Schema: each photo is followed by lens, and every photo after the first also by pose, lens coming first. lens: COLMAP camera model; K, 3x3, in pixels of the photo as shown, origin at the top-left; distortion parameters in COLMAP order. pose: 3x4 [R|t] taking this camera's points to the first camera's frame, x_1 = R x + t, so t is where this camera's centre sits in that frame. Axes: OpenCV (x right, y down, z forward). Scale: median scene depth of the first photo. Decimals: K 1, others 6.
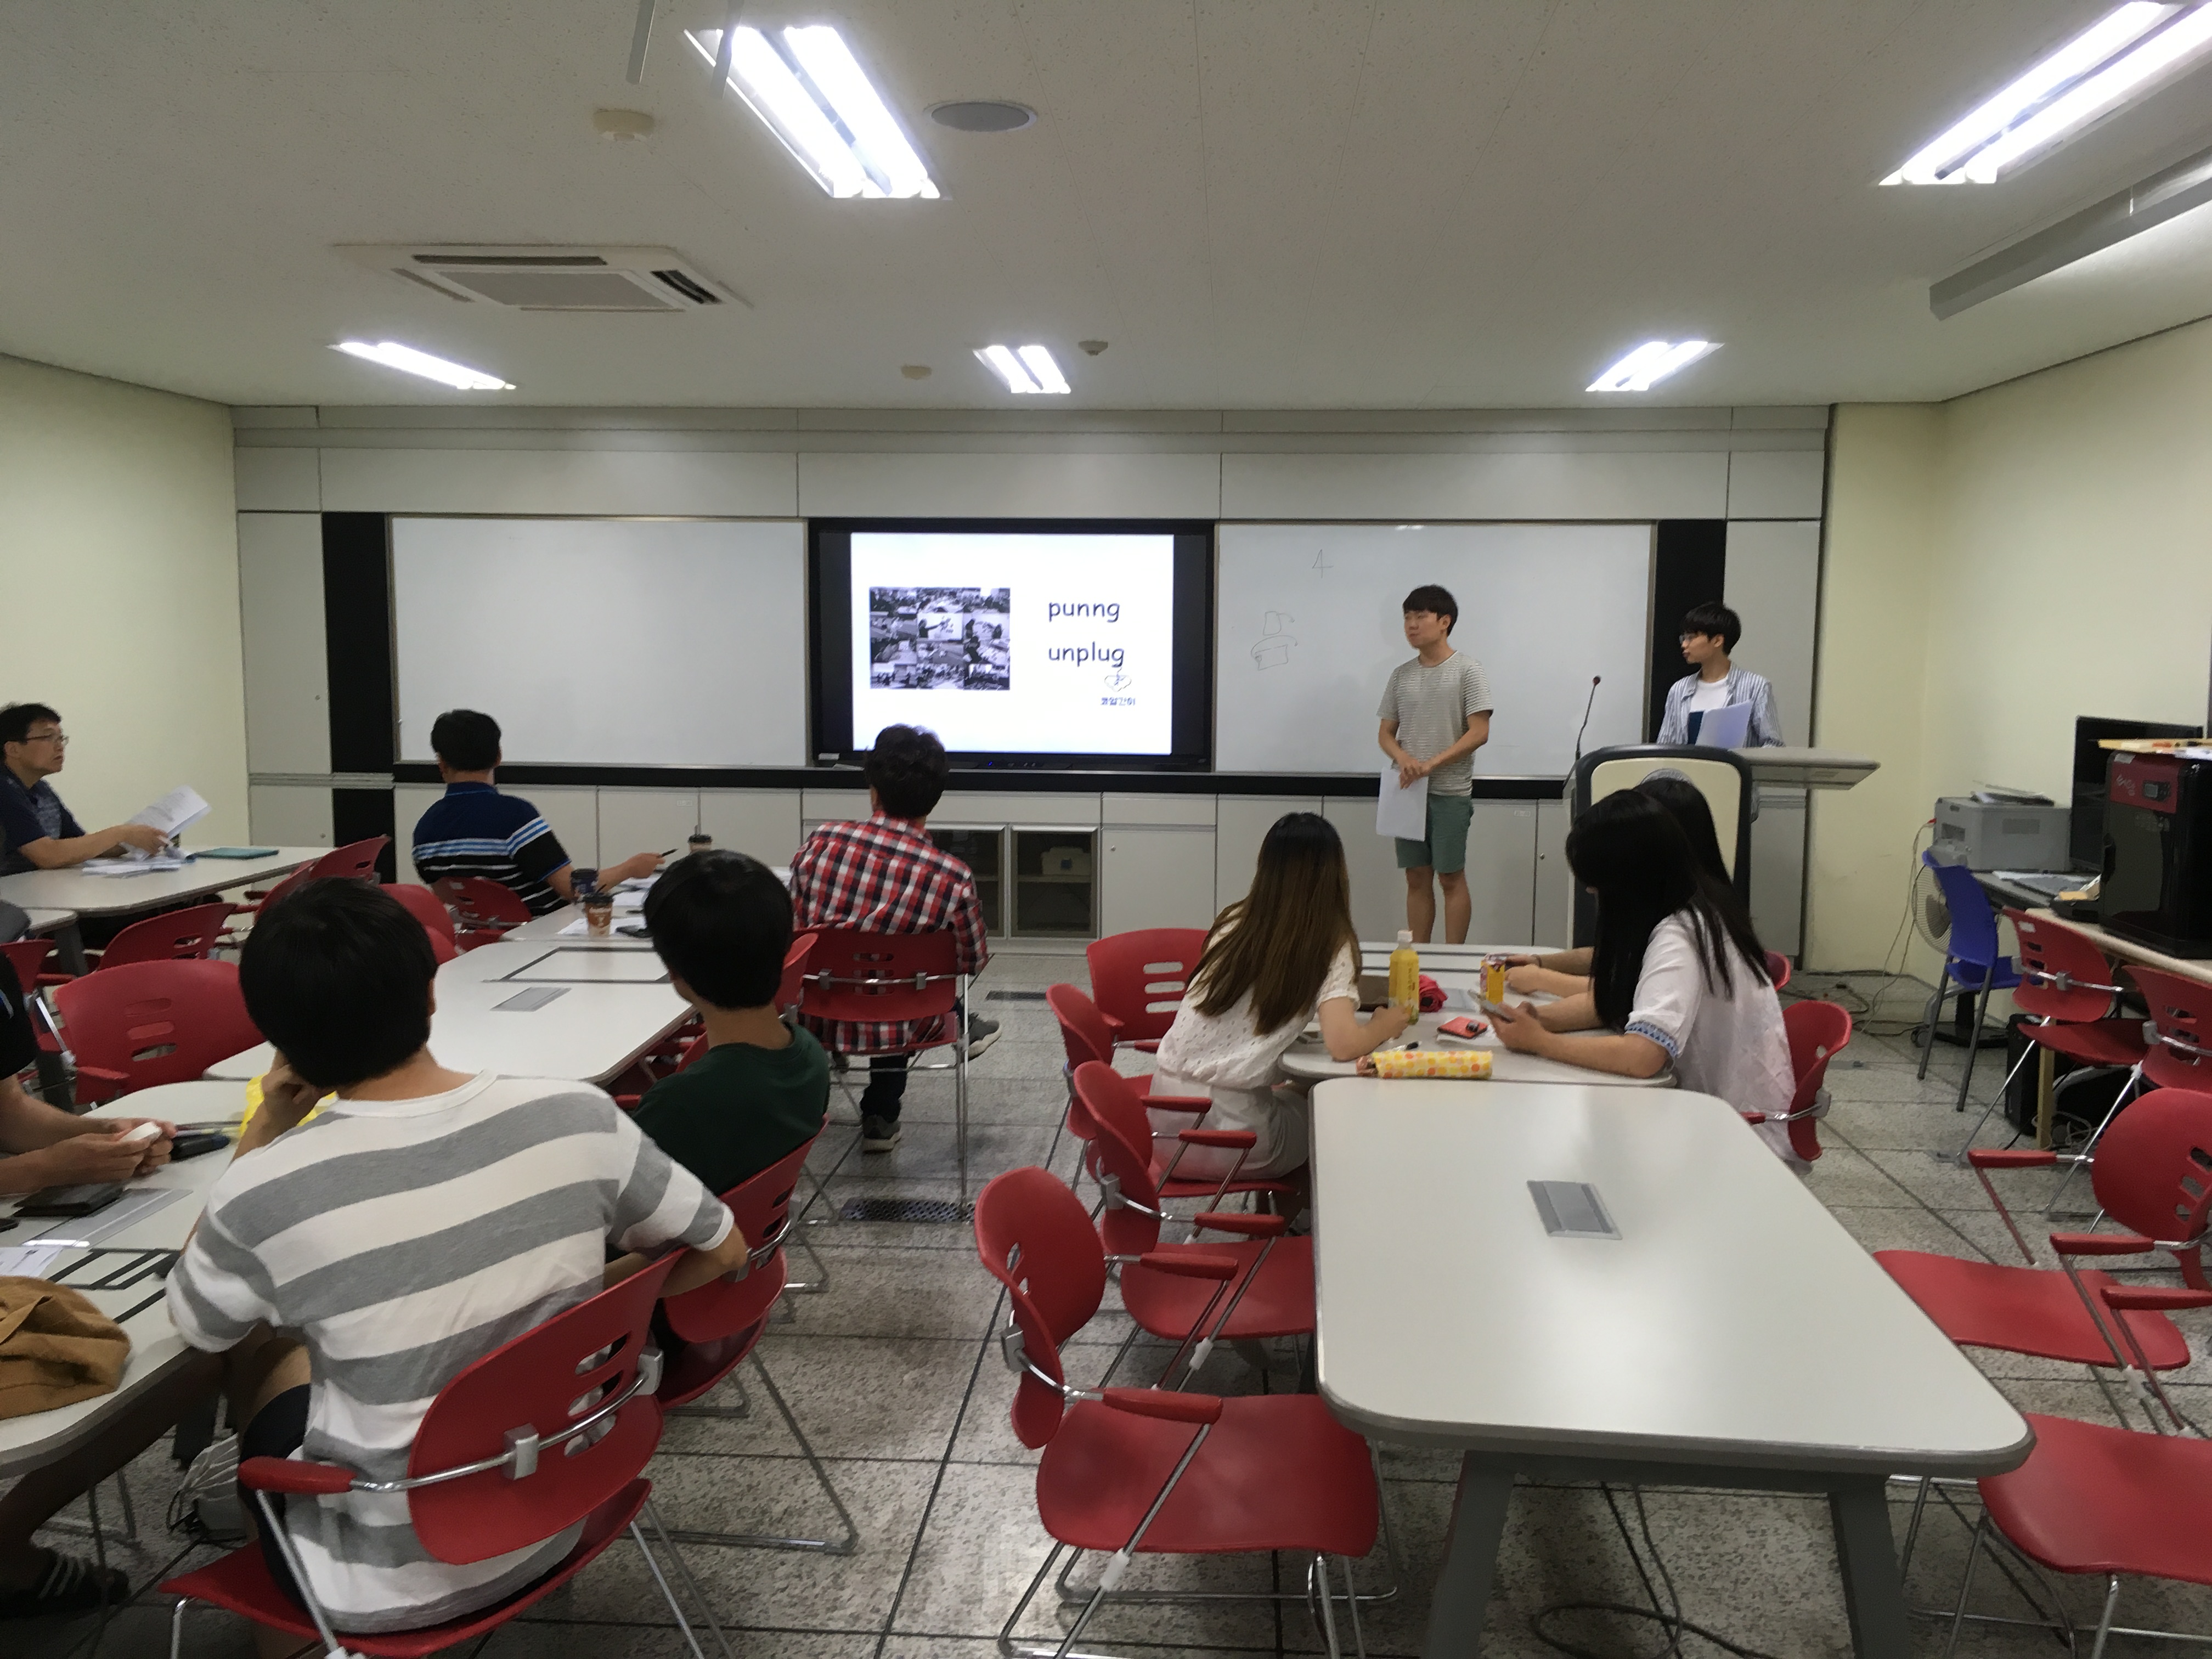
lens RADIAL K [[1867.9, 0, 1099.0], [0, 1867.9, 844.6], [0, 0, 1]] dist [0.081401, -0.112541]
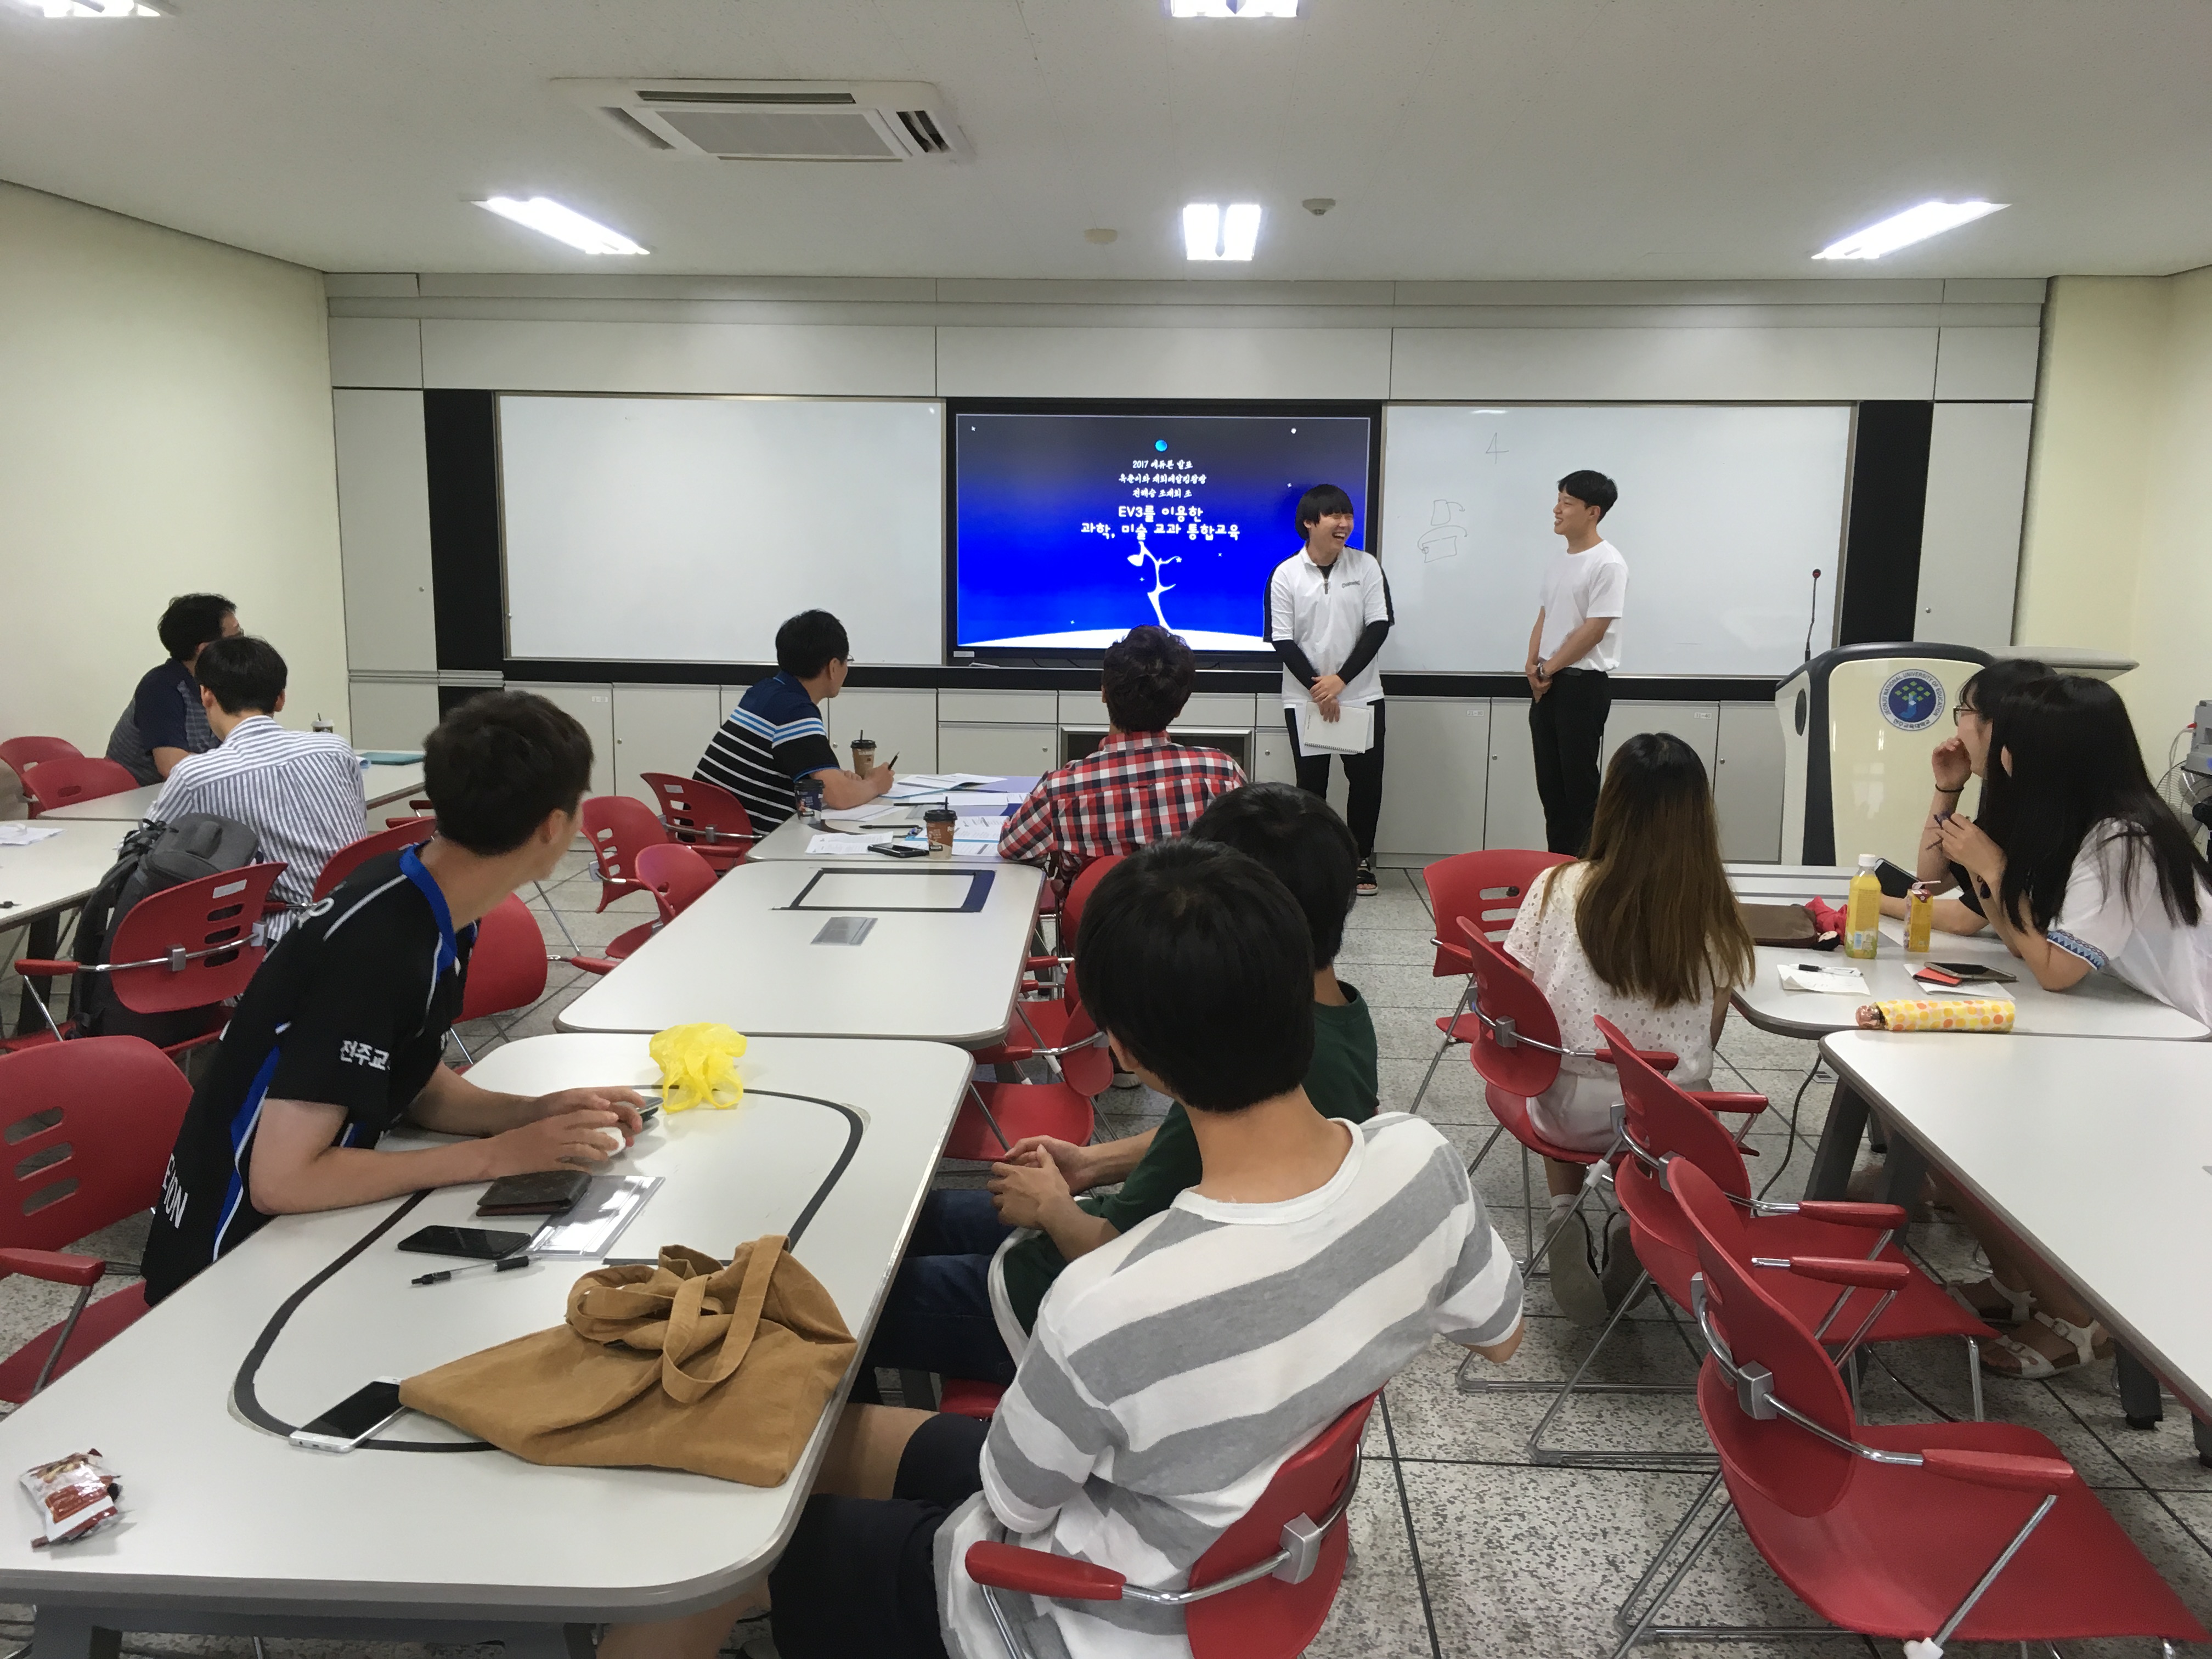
lens RADIAL K [[1867.9, 0, 1103.7], [0, 1867.9, 848.5], [0, 0, 1]] dist [0.081401, -0.112541]
pose [[0.999871, 0.000311, 0.016060, -0.119941], [-0.001252, 0.998282, 0.058579, -0.006096], [-0.016015, -0.058592, 0.998154, 0.067191]]
